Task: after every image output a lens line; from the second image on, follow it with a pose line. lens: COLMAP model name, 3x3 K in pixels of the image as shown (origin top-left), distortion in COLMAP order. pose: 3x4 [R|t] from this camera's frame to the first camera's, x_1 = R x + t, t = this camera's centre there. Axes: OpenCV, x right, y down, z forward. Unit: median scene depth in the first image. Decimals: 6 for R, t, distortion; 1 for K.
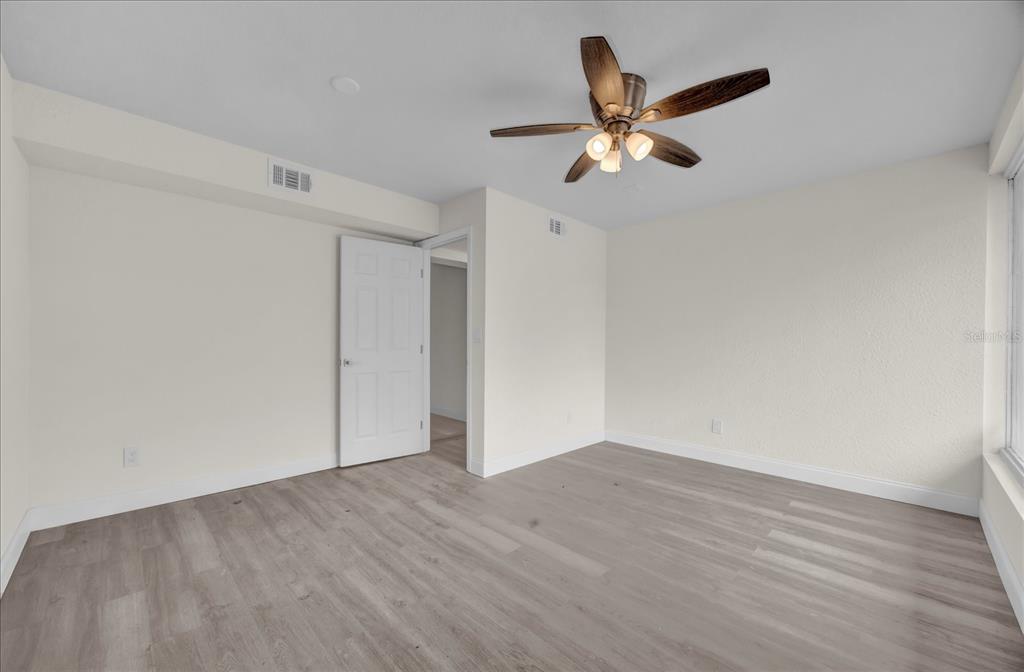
lens RADIAL K [[404.4, 0, 512.0], [0, 404.4, 336.0], [0, 0, 1]] dist [-0.000855, -0.000020]
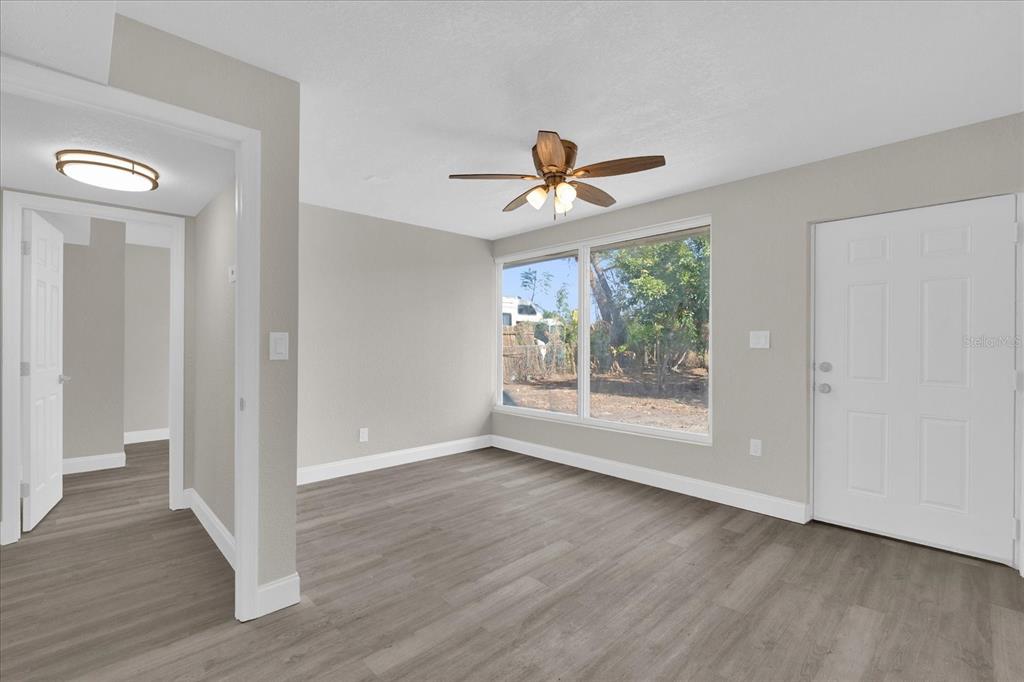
lens RADIAL K [[449.1, 0, 509.7], [0, 449.1, 341.8], [0, 0, 1]] dist [0.026505, 0.000084]
pose [[0.018707, 0.004453, 0.999815, -0.911615], [-0.014904, 0.999880, -0.004175, -0.015762], [-0.999714, -0.014823, 0.018771, 0.917197]]
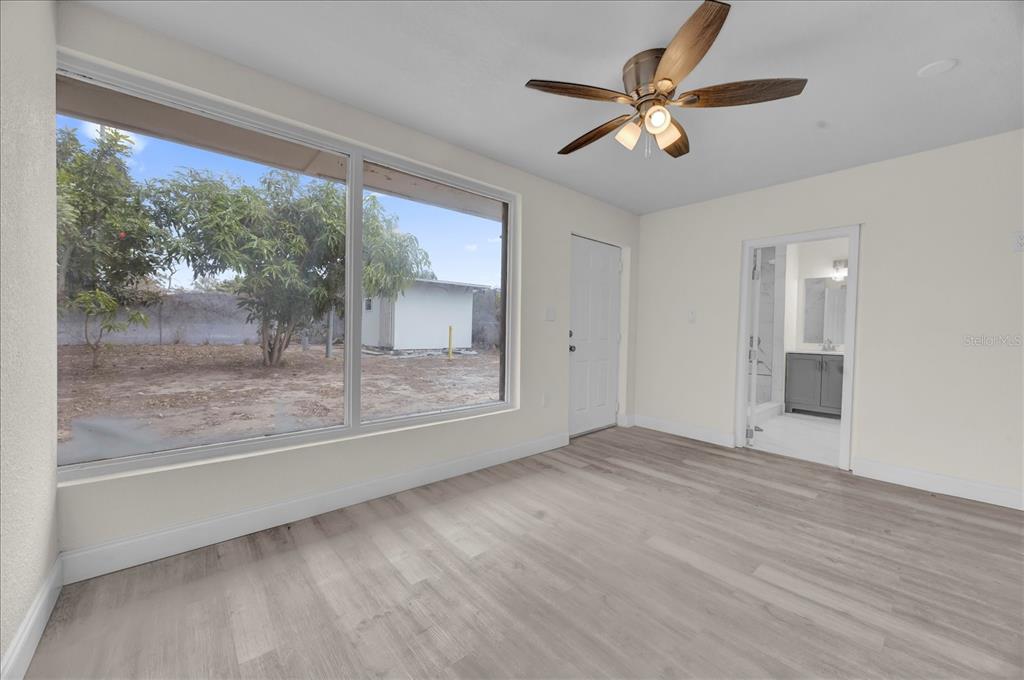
lens RADIAL K [[387.6, 0, 516.8], [0, 387.6, 334.8], [0, 0, 1]] dist [-0.000633, -0.000142]
pose [[-0.997798, -0.021861, 0.062622, 0.421372], [-0.021146, 0.999704, 0.012056, 0.023355], [-0.062867, 0.010705, -0.997964, 1.621196]]
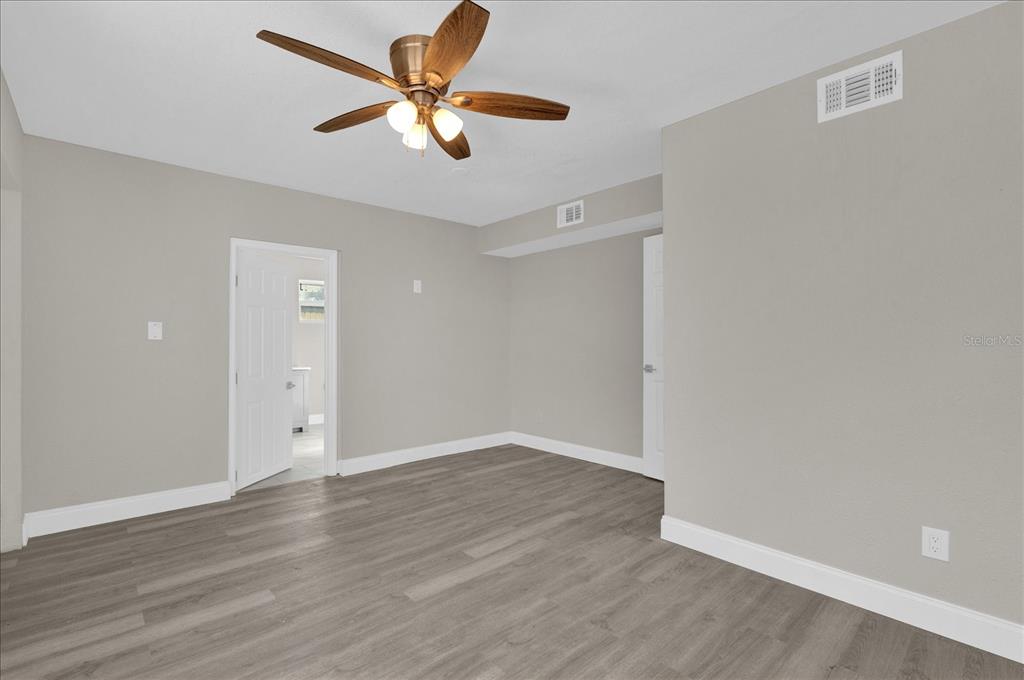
lens RADIAL K [[470.1, 0, 503.5], [0, 470.1, 340.9], [0, 0, 1]] dist [-0.000465, -0.000366]
pose [[-0.062537, -0.009274, -0.998000, 1.024602], [0.013561, 0.999857, -0.010141, 0.008178], [0.997951, -0.014168, -0.062402, 1.018480]]
